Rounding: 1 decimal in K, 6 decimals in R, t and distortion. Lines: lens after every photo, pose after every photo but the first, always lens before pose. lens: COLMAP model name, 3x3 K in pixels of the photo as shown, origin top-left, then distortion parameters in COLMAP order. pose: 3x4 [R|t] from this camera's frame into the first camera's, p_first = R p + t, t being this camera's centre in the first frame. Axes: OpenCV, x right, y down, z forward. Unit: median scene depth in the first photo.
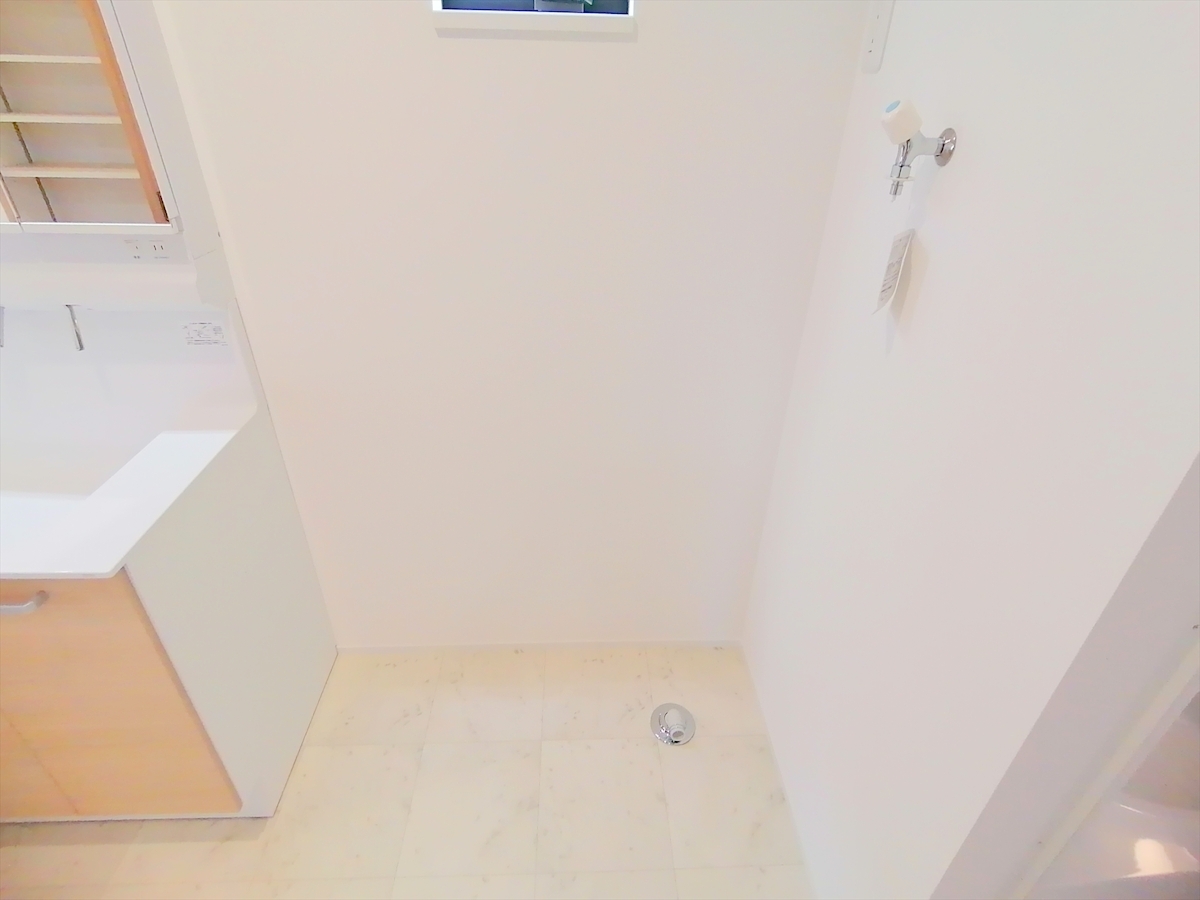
lens RADIAL K [[627.2, 0, 589.2], [0, 627.2, 445.6], [0, 0, 1]] dist [0.005244, 0.001084]
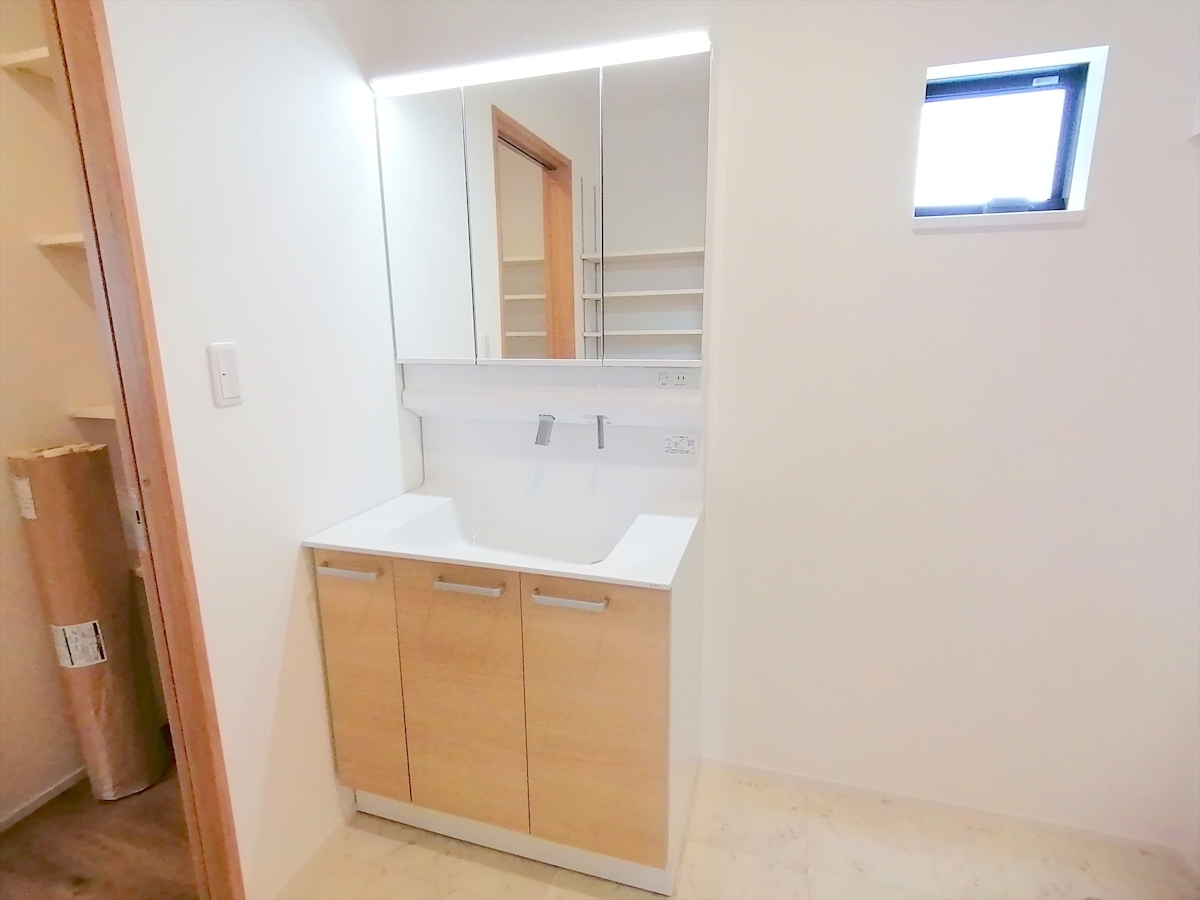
lens RADIAL K [[606.9, 0, 603.3], [0, 606.9, 447.8], [0, 0, 1]] dist [0.001052, -0.000438]
pose [[0.946511, 0.043174, -0.319770, -0.357136], [-0.147051, 0.939831, -0.308373, 0.245279], [0.287216, 0.338901, 0.895909, -0.188787]]
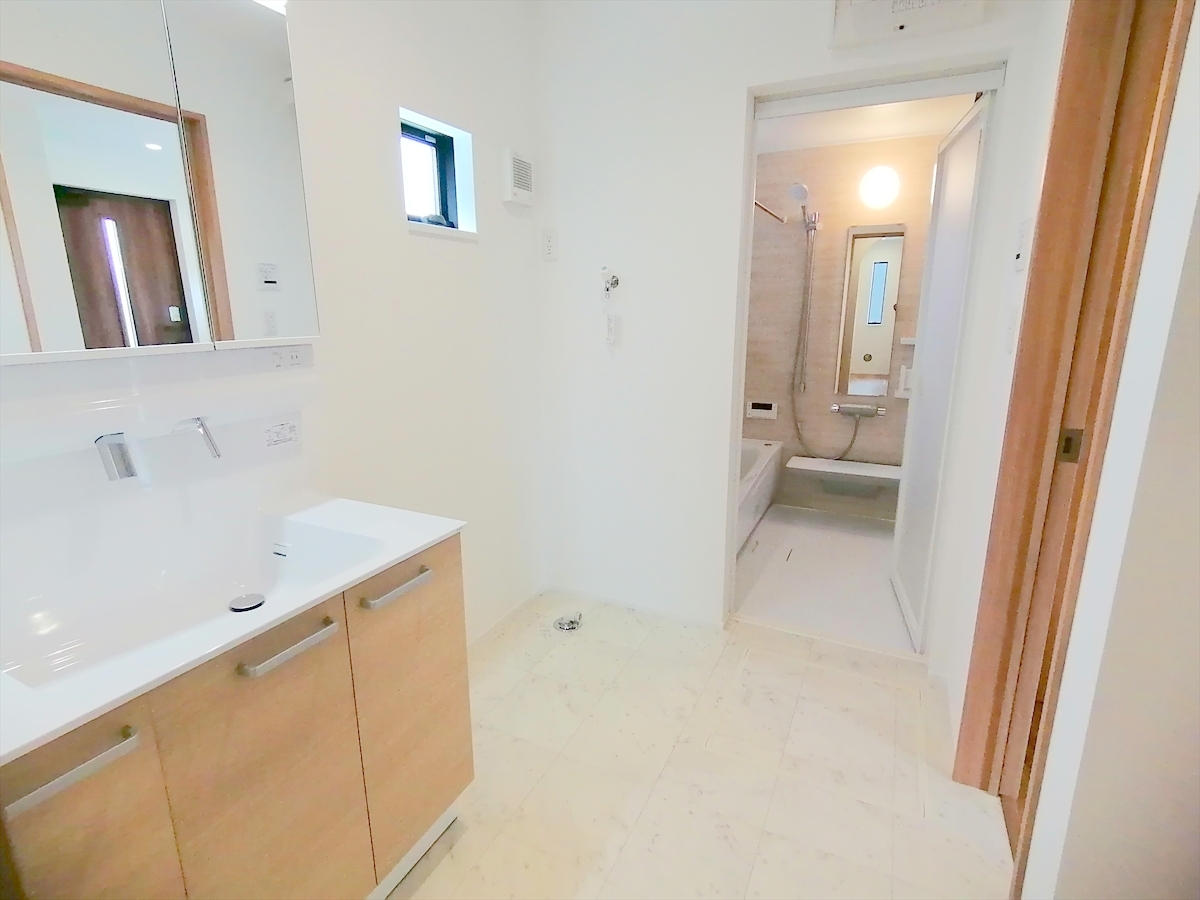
lens RADIAL K [[606.9, 0, 603.3], [0, 606.9, 447.8], [0, 0, 1]] dist [0.001052, -0.000438]
pose [[0.460626, -0.217266, 0.860592, -1.333234], [0.468052, 0.883272, -0.027530, 0.164428], [-0.754155, 0.415483, 0.508550, -0.040040]]
